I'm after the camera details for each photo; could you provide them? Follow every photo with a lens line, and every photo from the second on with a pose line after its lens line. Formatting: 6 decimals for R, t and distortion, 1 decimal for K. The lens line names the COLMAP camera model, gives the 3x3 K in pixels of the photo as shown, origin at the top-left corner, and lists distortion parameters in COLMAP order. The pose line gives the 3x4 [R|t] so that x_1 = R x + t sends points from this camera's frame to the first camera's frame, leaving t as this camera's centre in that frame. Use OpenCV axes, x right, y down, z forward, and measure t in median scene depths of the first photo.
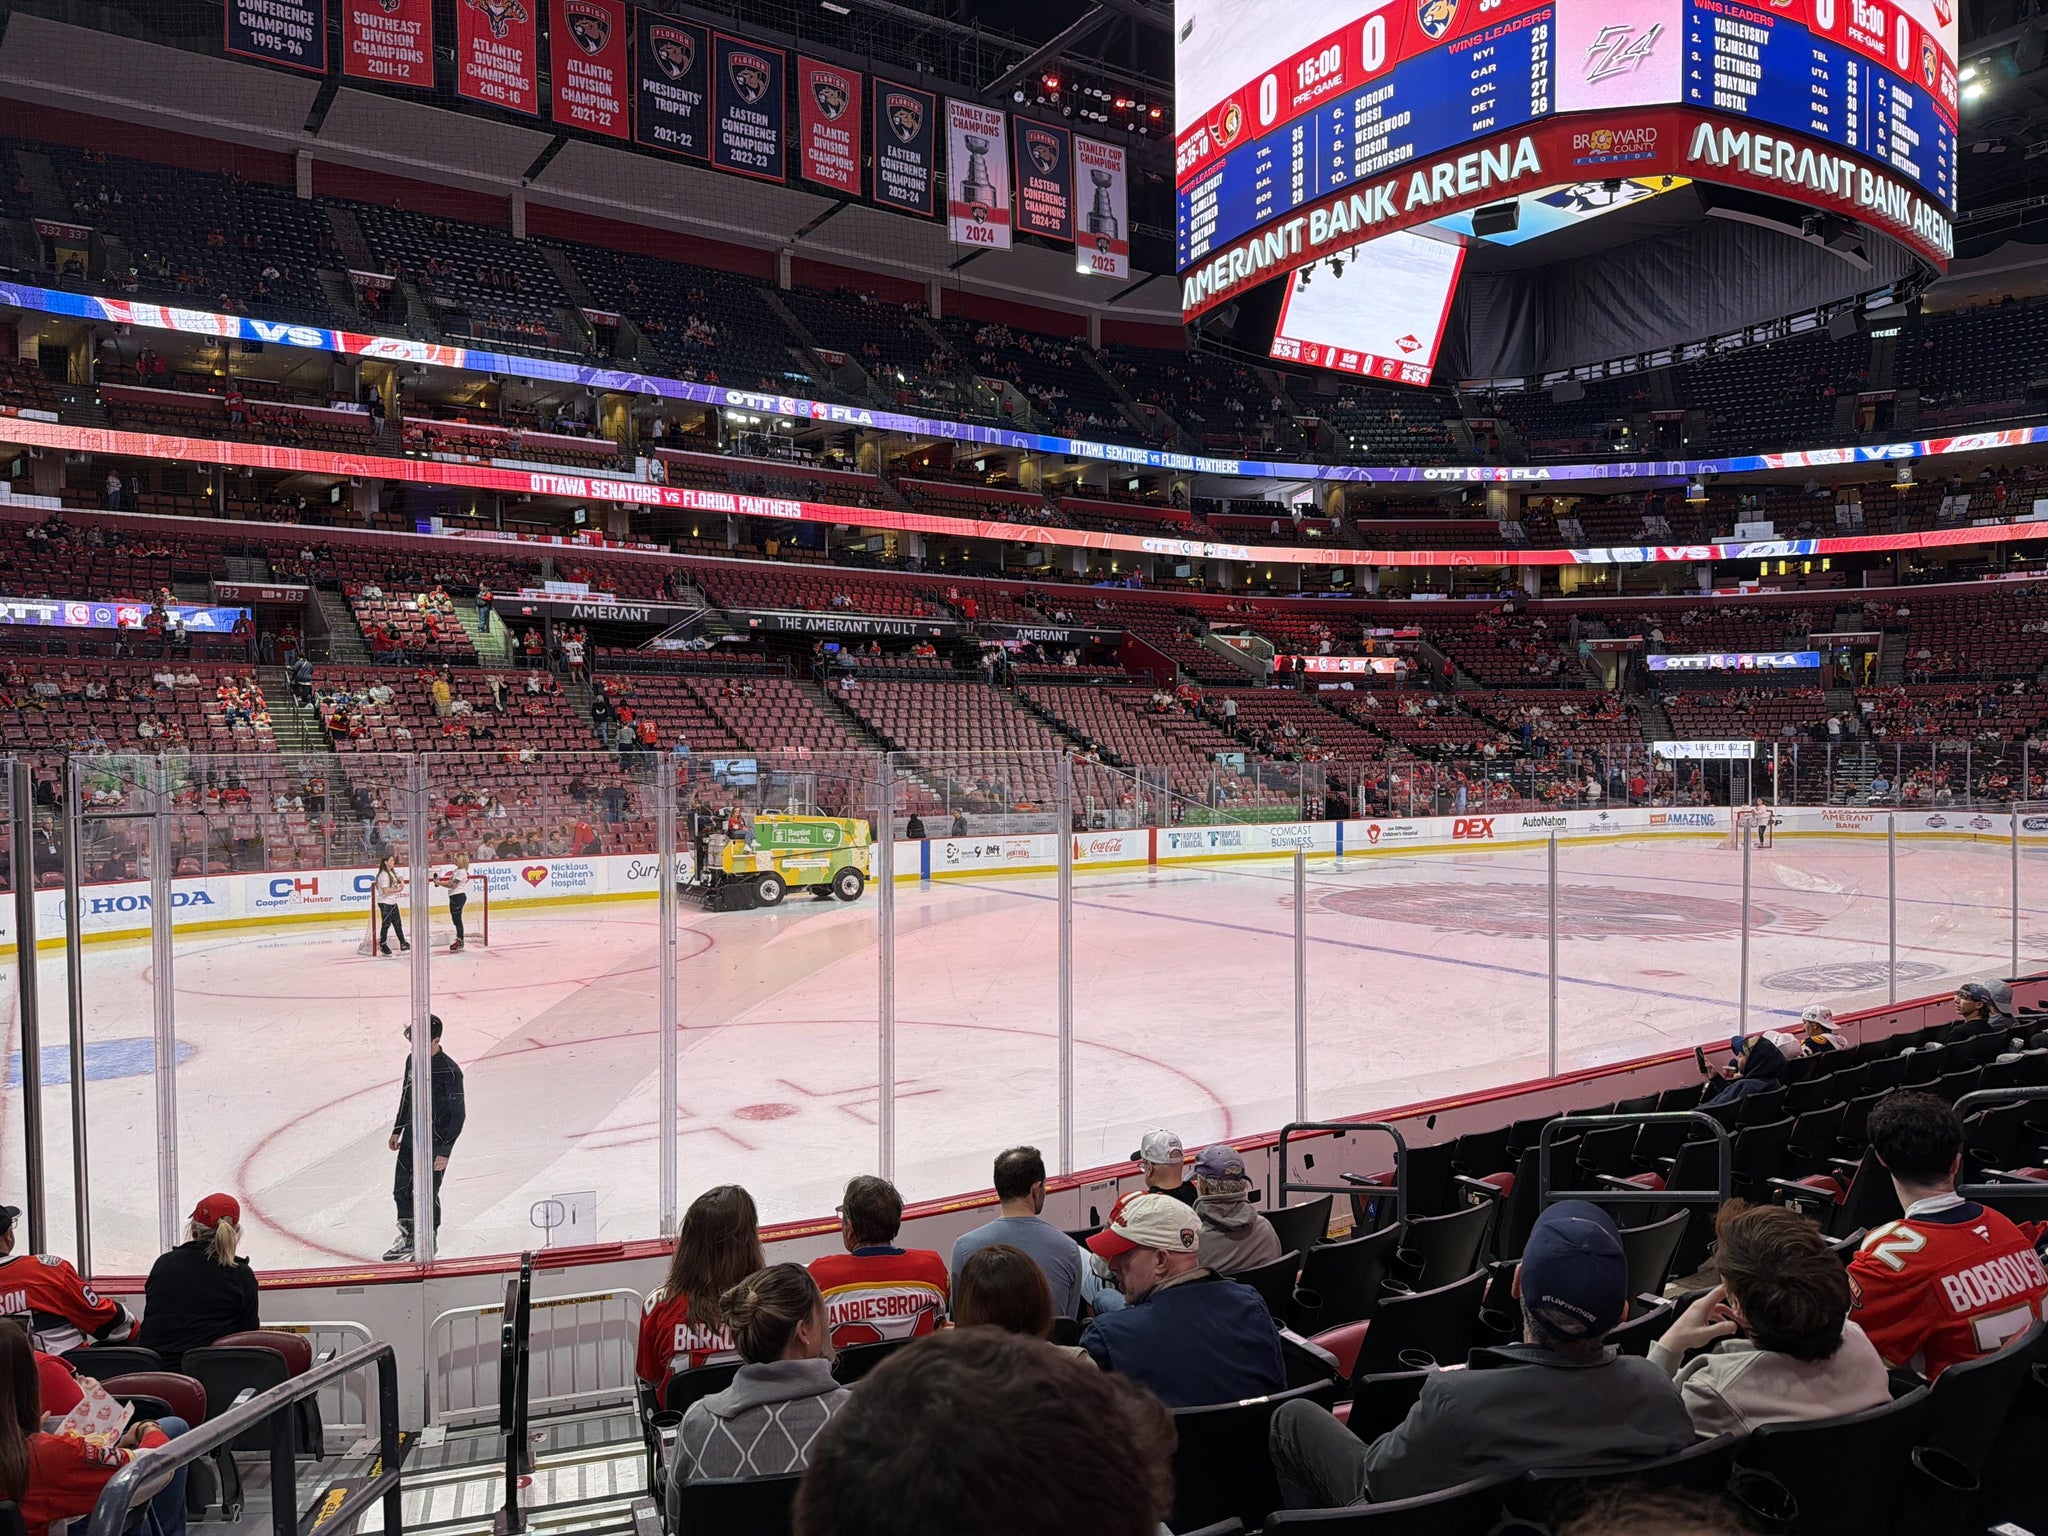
lens RADIAL K [[1441.7, 0, 1011.7], [0, 1441.7, 771.6], [0, 0, 1]] dist [0.054260, -0.062295]
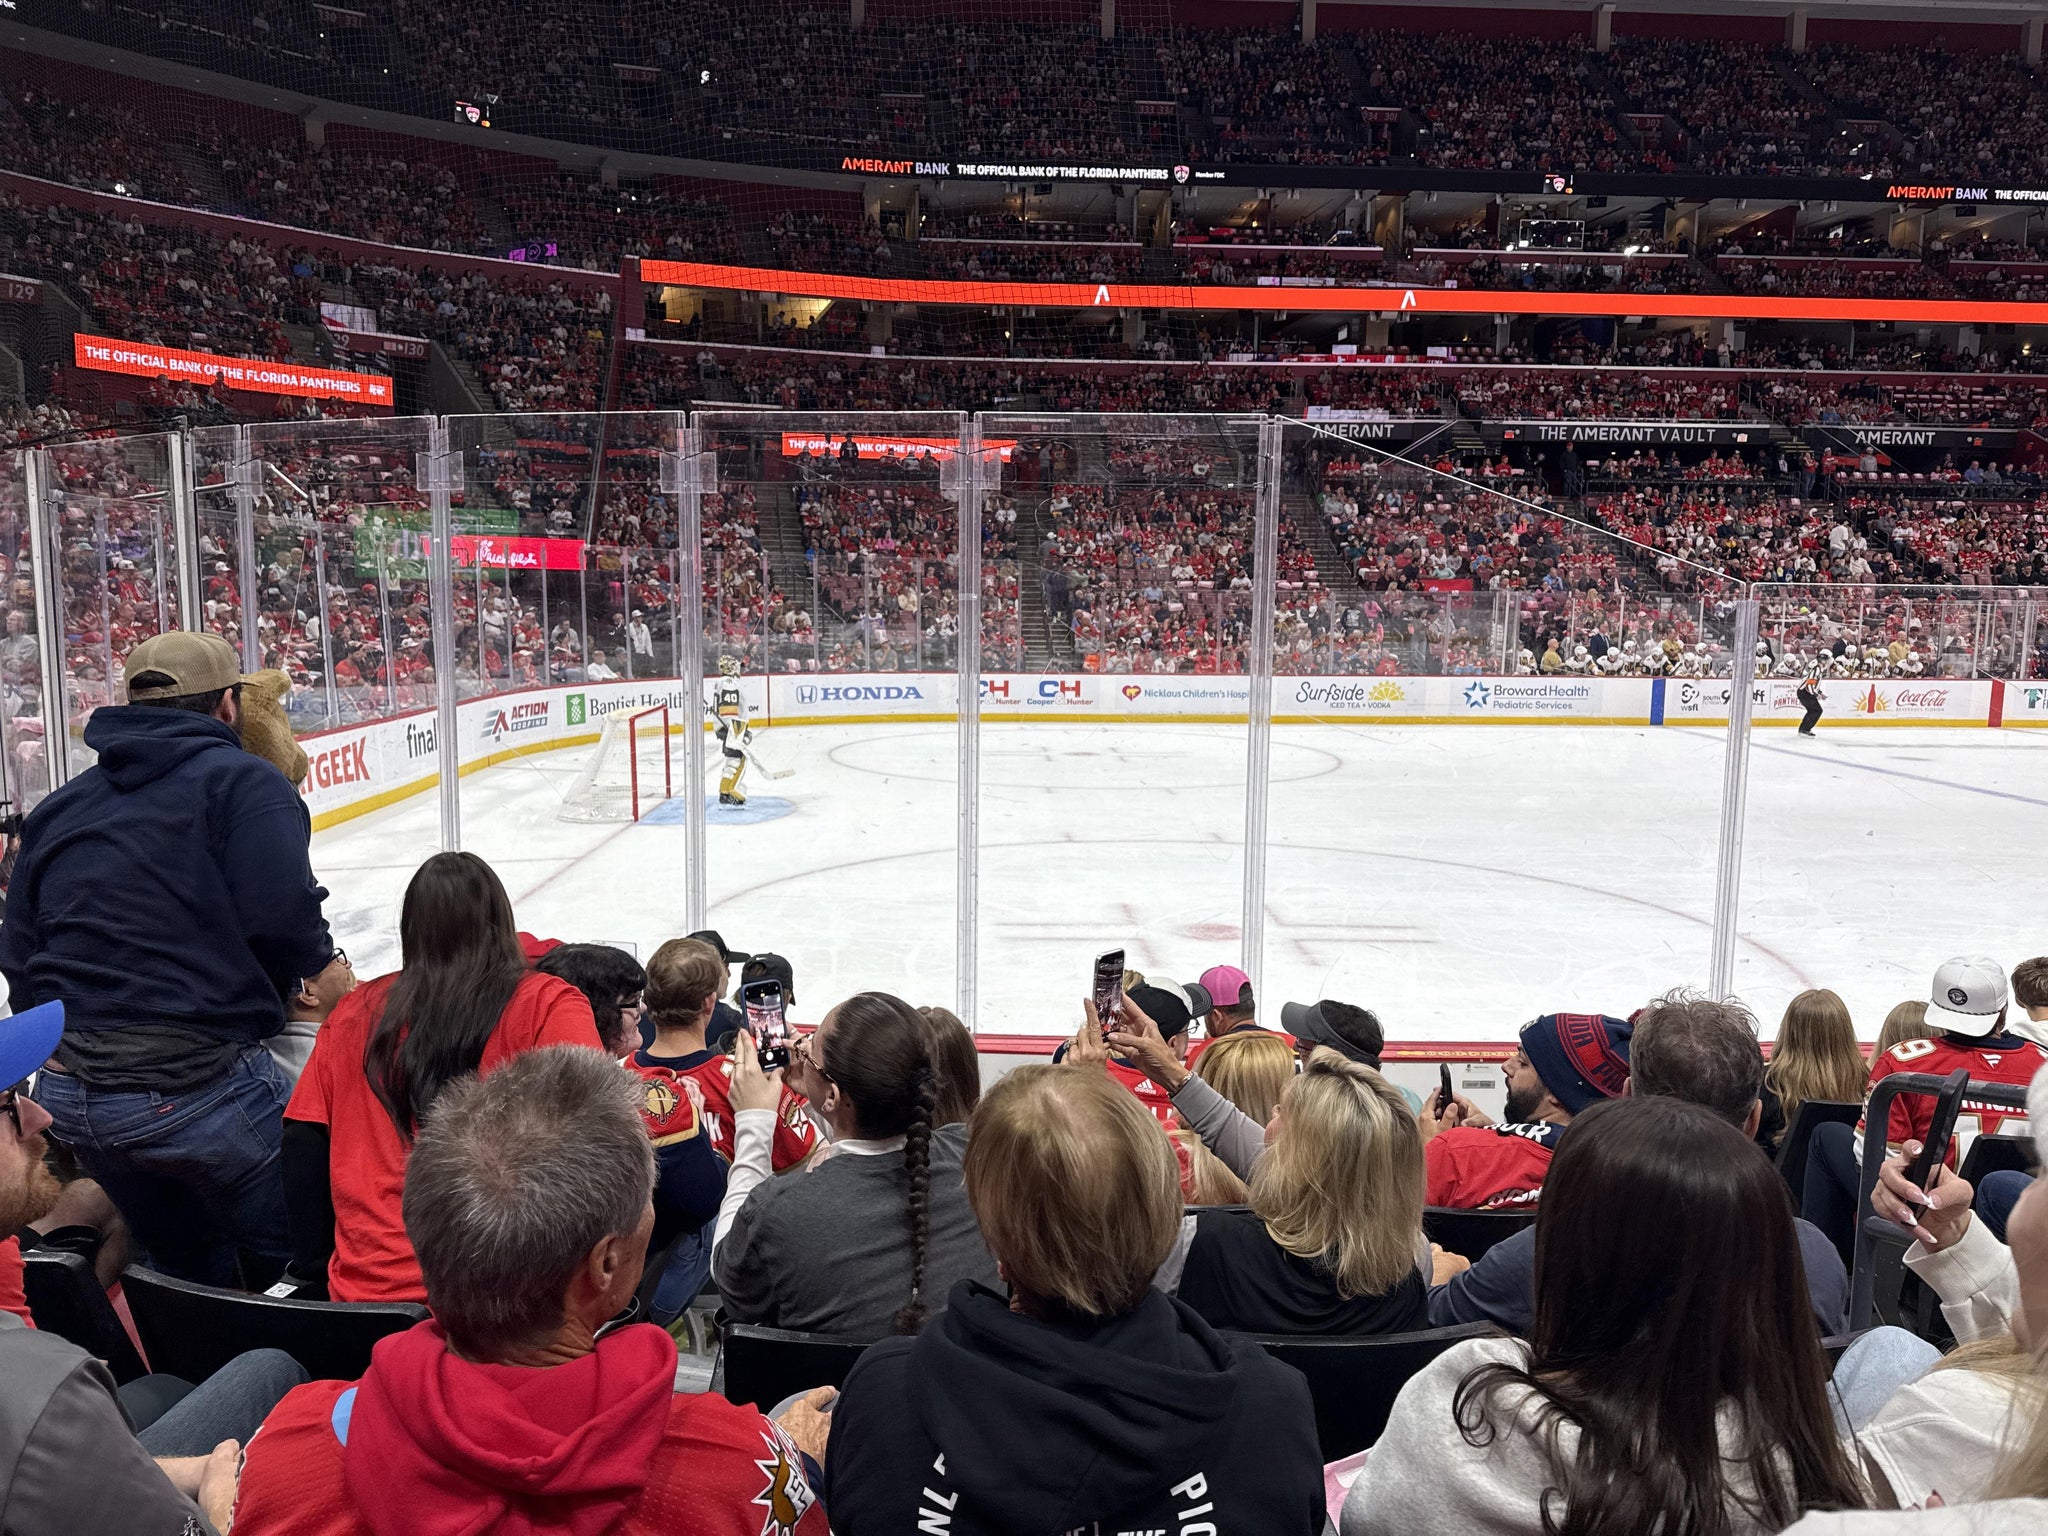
lens RADIAL K [[1453.2, 0, 1031.3], [0, 1453.2, 760.8], [0, 0, 1]] dist [0.036256, -0.035121]
pose [[0.857117, 0.075605, -0.509544, 0.048761], [-0.025257, 0.994149, 0.105024, 0.011864], [0.514503, -0.077148, 0.854011, 0.056481]]
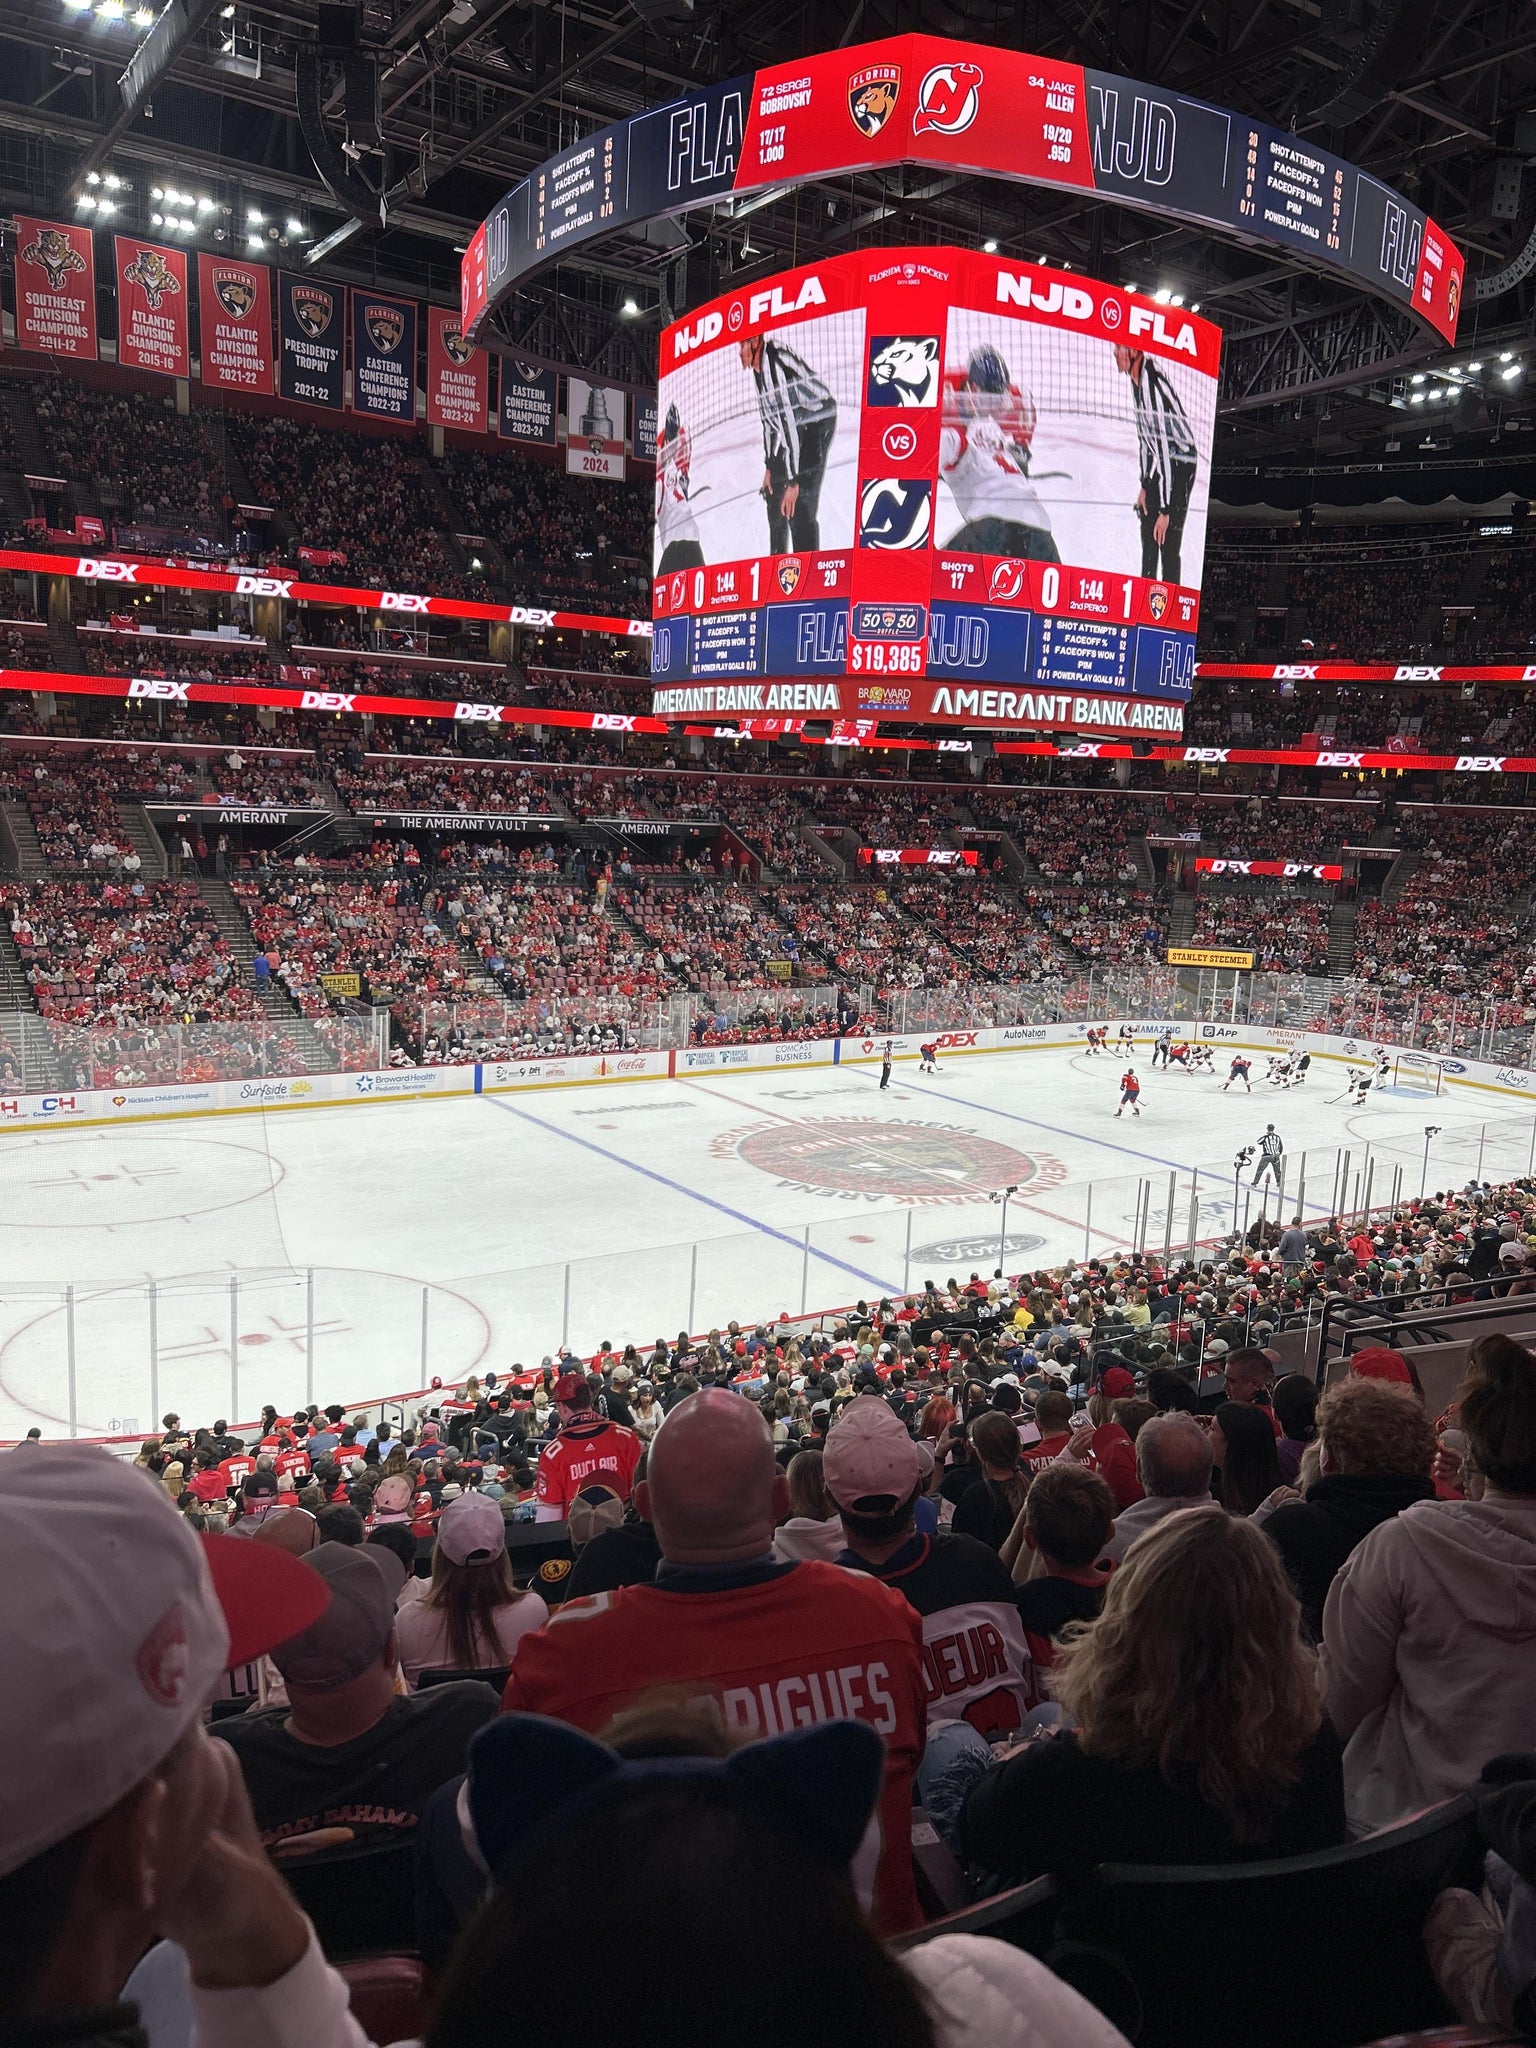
lens RADIAL K [[1543.9, 0, 764.2], [0, 1543.9, 1039.8], [0, 0, 1]] dist [0.048497, -0.051536]
pose [[0.998661, 0.049056, 0.016408, 0.130362], [-0.050939, 0.987821, 0.147021, -0.143630], [-0.008996, -0.147660, 0.988997, -0.289917]]
